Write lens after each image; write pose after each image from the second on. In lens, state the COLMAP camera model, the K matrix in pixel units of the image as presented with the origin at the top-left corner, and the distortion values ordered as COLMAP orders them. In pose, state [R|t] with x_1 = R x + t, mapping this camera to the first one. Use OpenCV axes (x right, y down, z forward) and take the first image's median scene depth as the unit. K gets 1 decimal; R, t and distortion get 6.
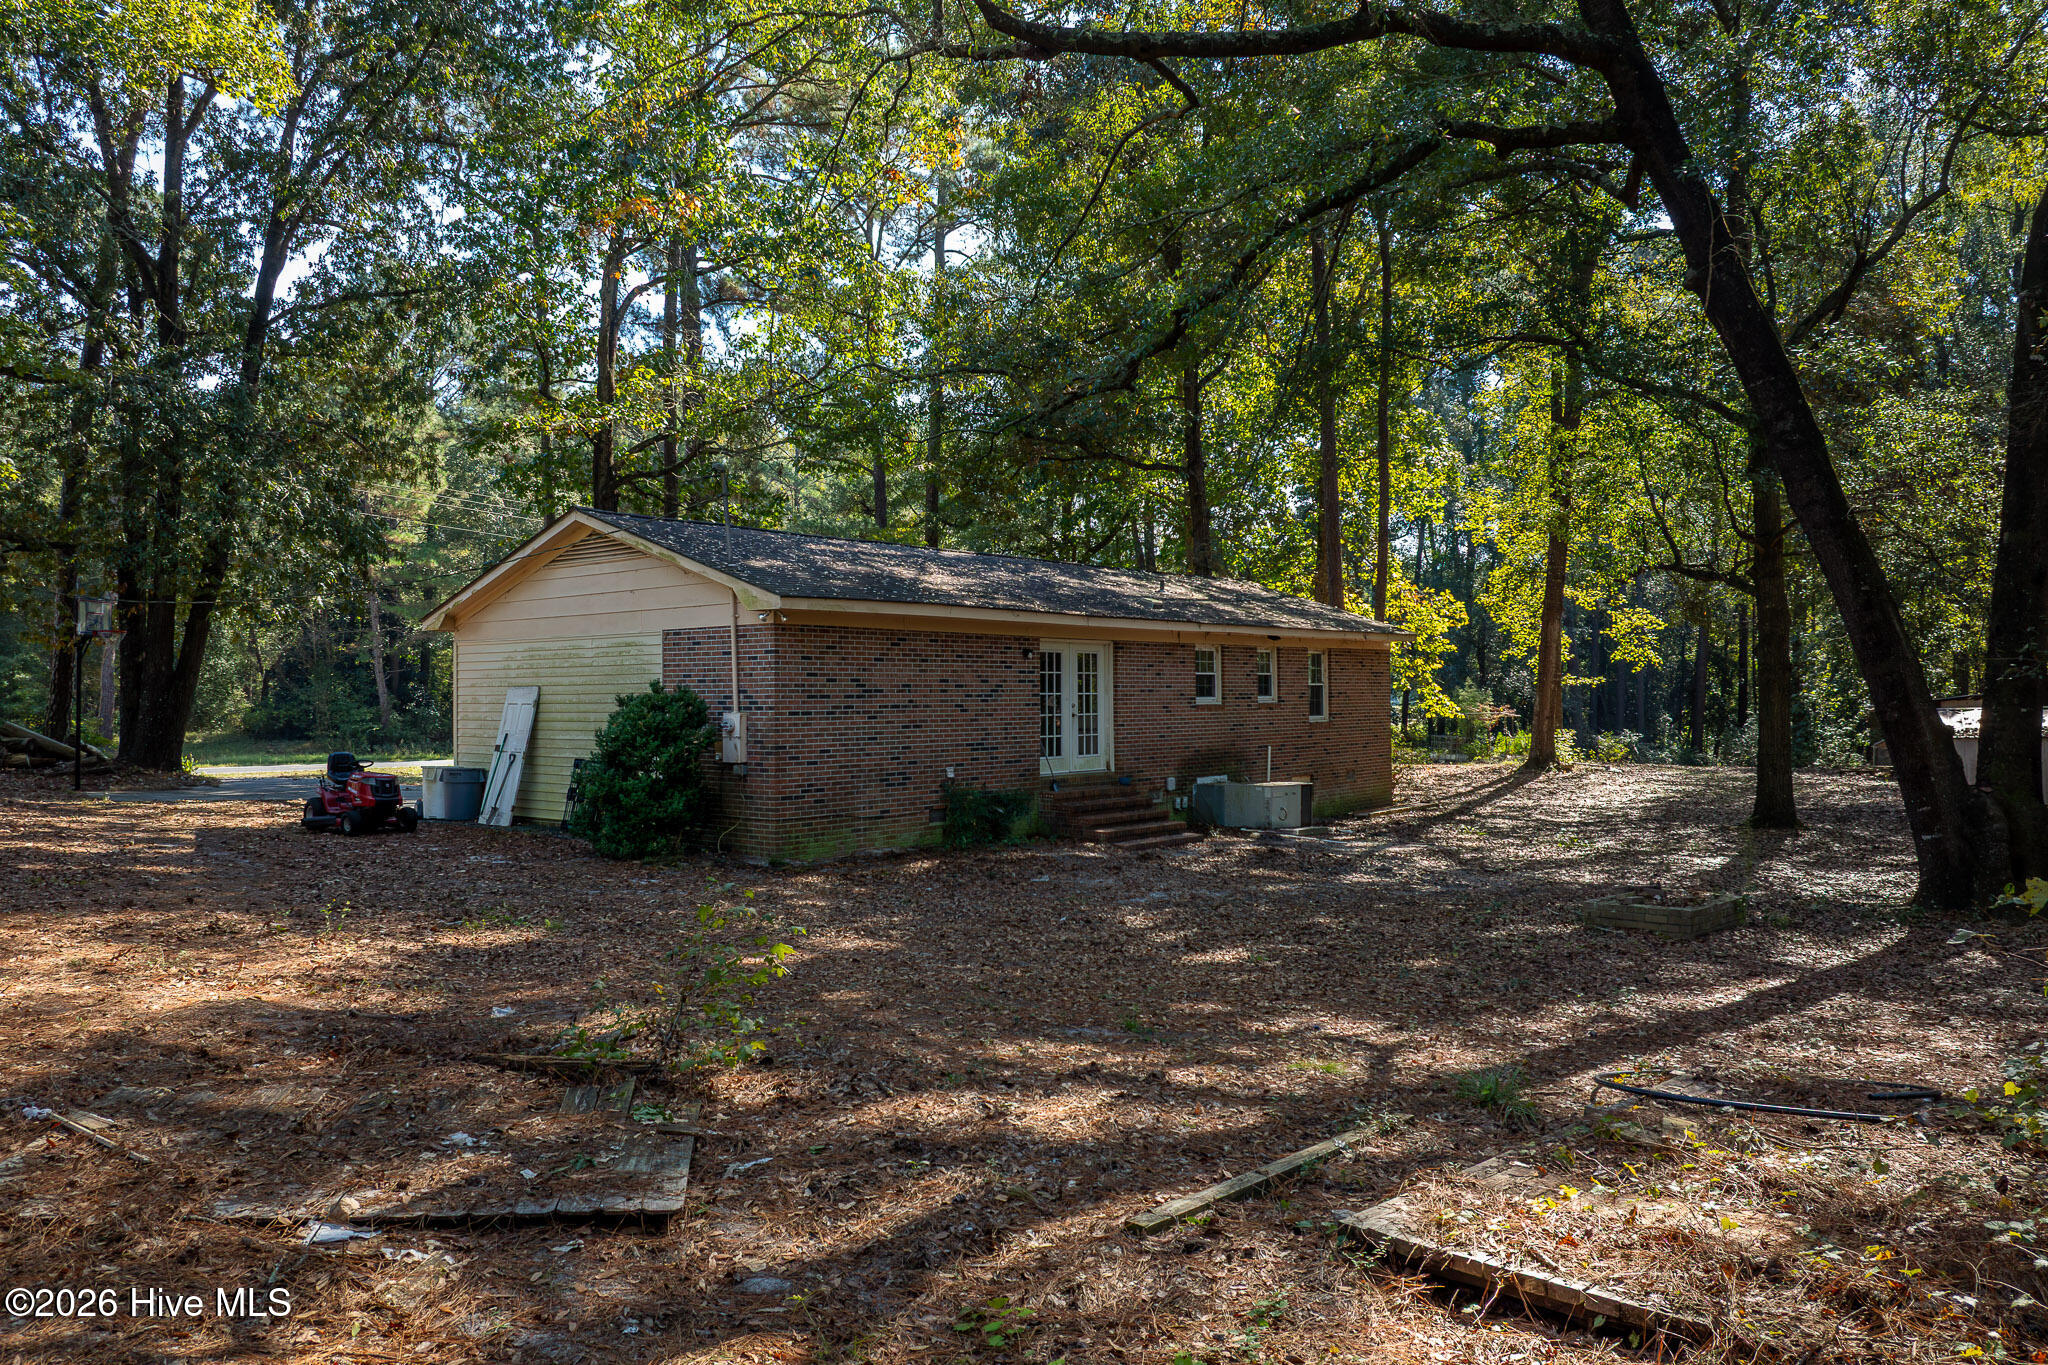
lens RADIAL K [[1469.6, 0, 1024.0], [0, 1469.6, 682.5], [0, 0, 1]] dist [-0.029438, 0.015973]
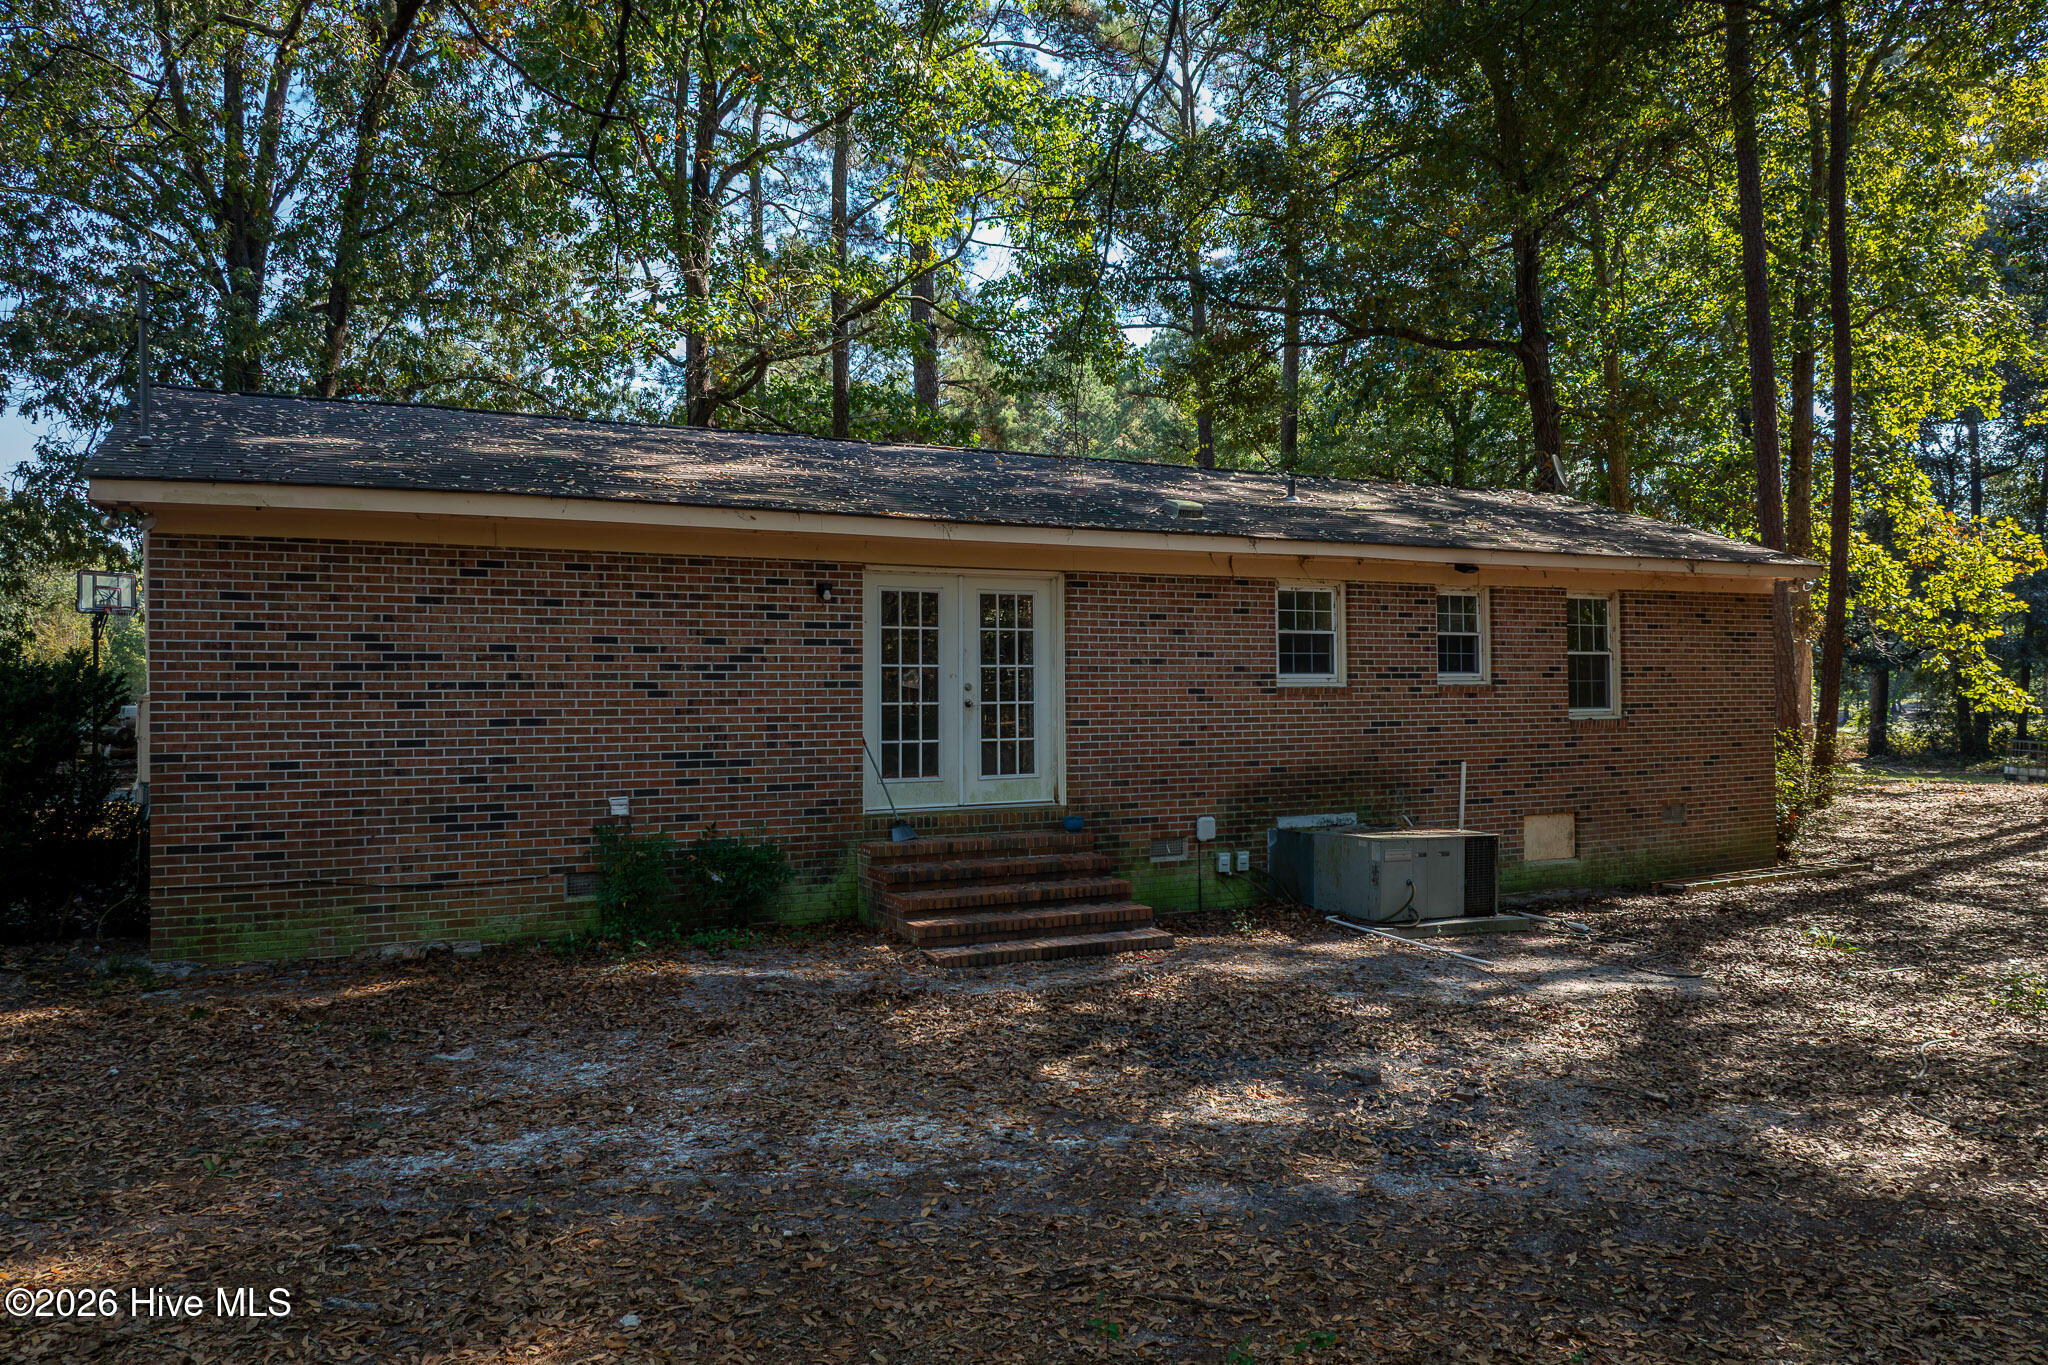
lens RADIAL K [[1449.2, 0, 1024.0], [0, 1449.2, 682.5], [0, 0, 1]] dist [-0.030743, -0.006197]
pose [[0.921835, -0.000896, -0.387581, 0.238856], [0.003523, 0.999975, 0.006067, 0.009541], [0.387566, -0.006959, 0.921816, 0.444594]]
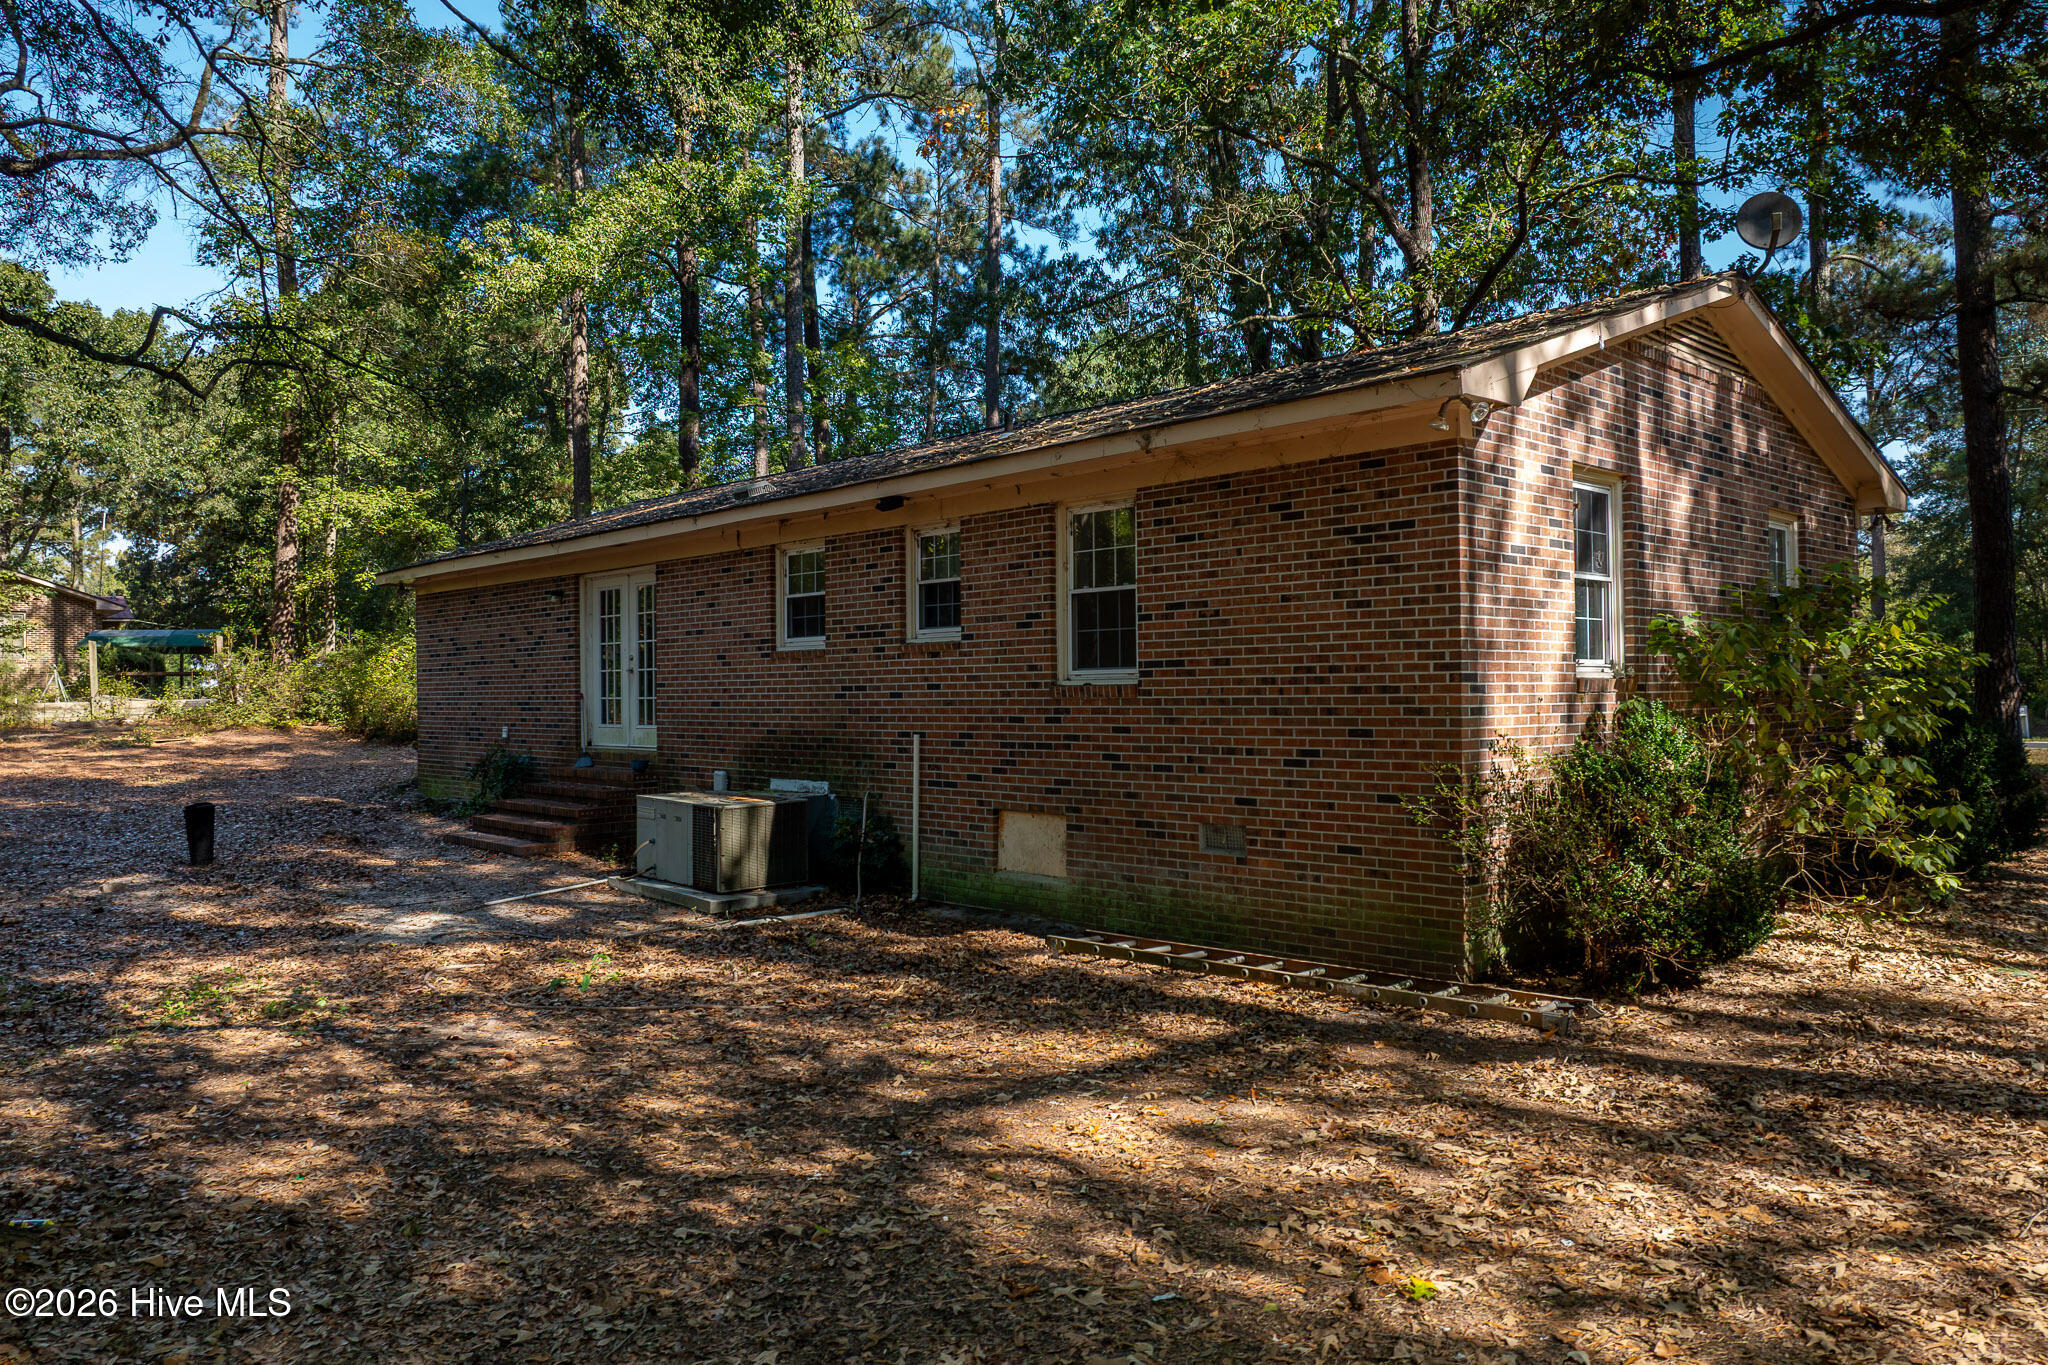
lens RADIAL K [[1449.2, 0, 1024.0], [0, 1449.2, 682.5], [0, 0, 1]] dist [-0.030743, -0.006197]
pose [[-0.123271, 0.007651, -0.992344, 0.658001], [0.025921, 0.999654, 0.004487, 0.026923], [0.992034, -0.025169, -0.123427, 1.149876]]
